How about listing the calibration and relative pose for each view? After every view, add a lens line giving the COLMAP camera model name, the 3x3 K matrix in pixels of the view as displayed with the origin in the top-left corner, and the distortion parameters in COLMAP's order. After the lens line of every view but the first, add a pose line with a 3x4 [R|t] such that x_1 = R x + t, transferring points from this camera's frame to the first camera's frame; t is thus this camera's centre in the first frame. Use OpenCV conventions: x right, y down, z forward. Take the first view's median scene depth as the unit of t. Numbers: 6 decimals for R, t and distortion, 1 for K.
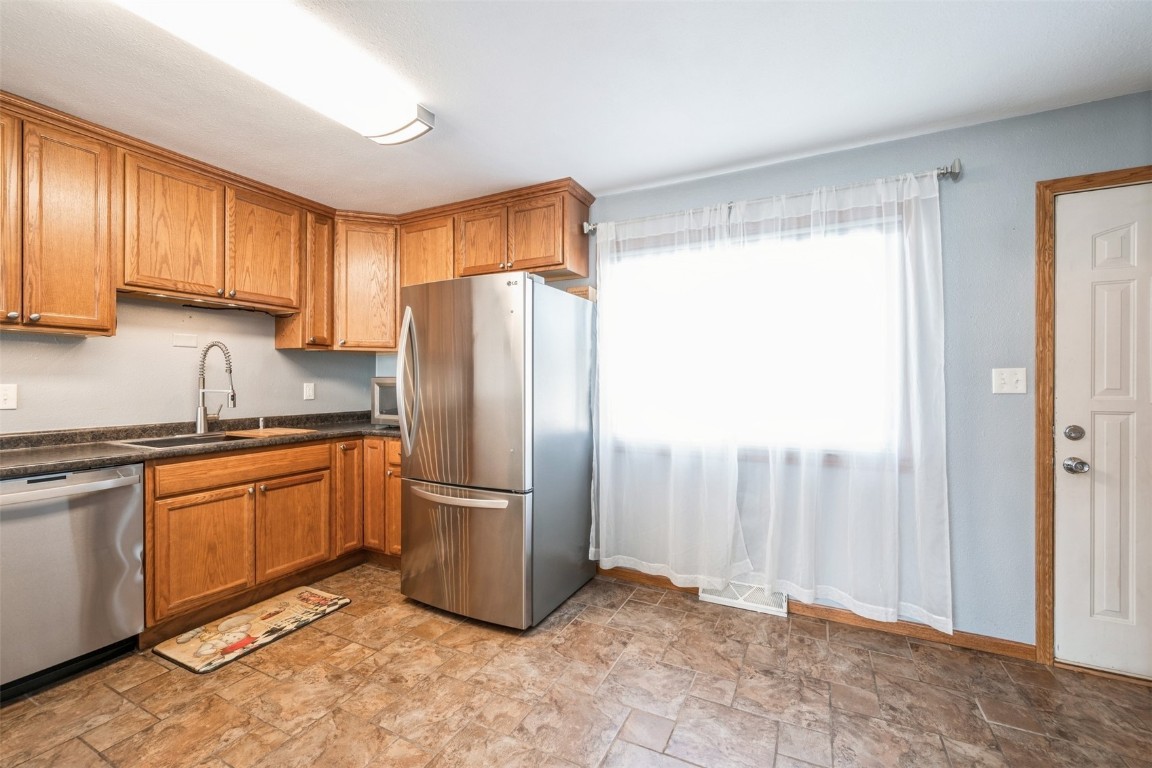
lens RADIAL K [[479.1, 0, 575.6], [0, 479.1, 383.4], [0, 0, 1]] dist [0.006830, -0.000104]
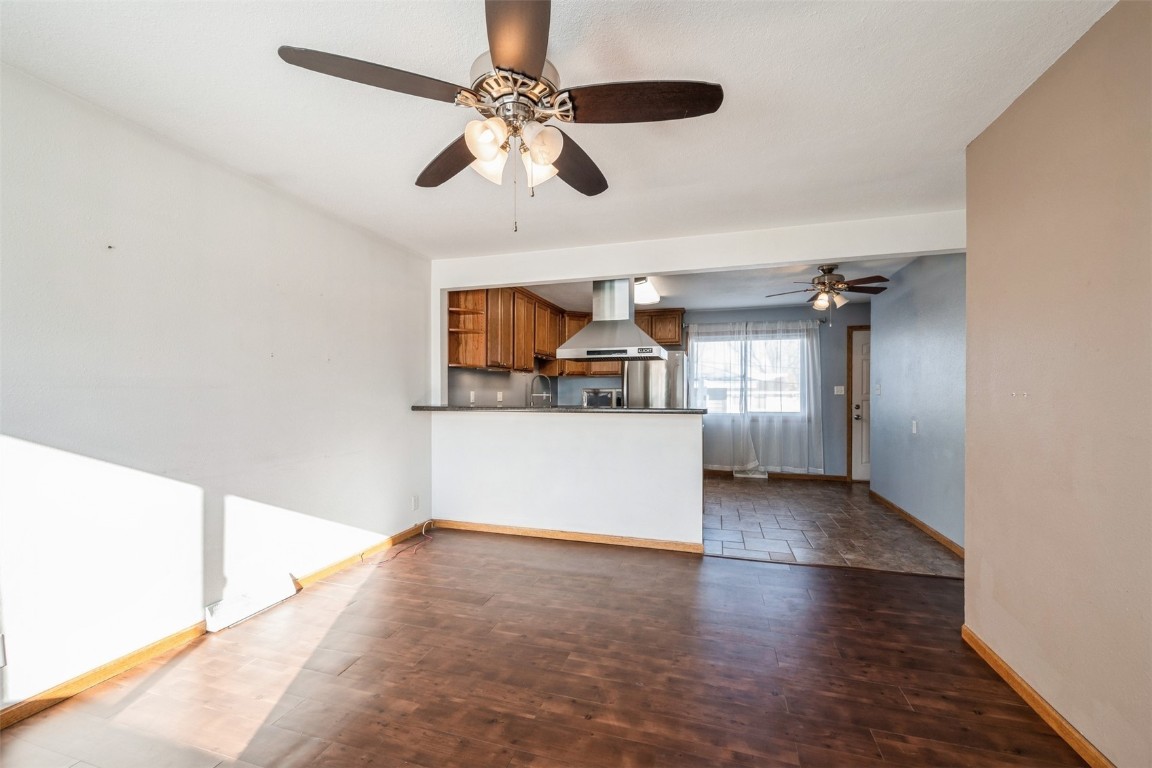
lens RADIAL K [[455.4, 0, 582.8], [0, 455.4, 396.8], [0, 0, 1]] dist [-0.001496, 0.000497]
pose [[0.982935, -0.003795, 0.183914, -1.134911], [0.003603, 0.999993, 0.001380, 0.021870], [-0.183917, -0.000693, 0.982941, -1.416986]]
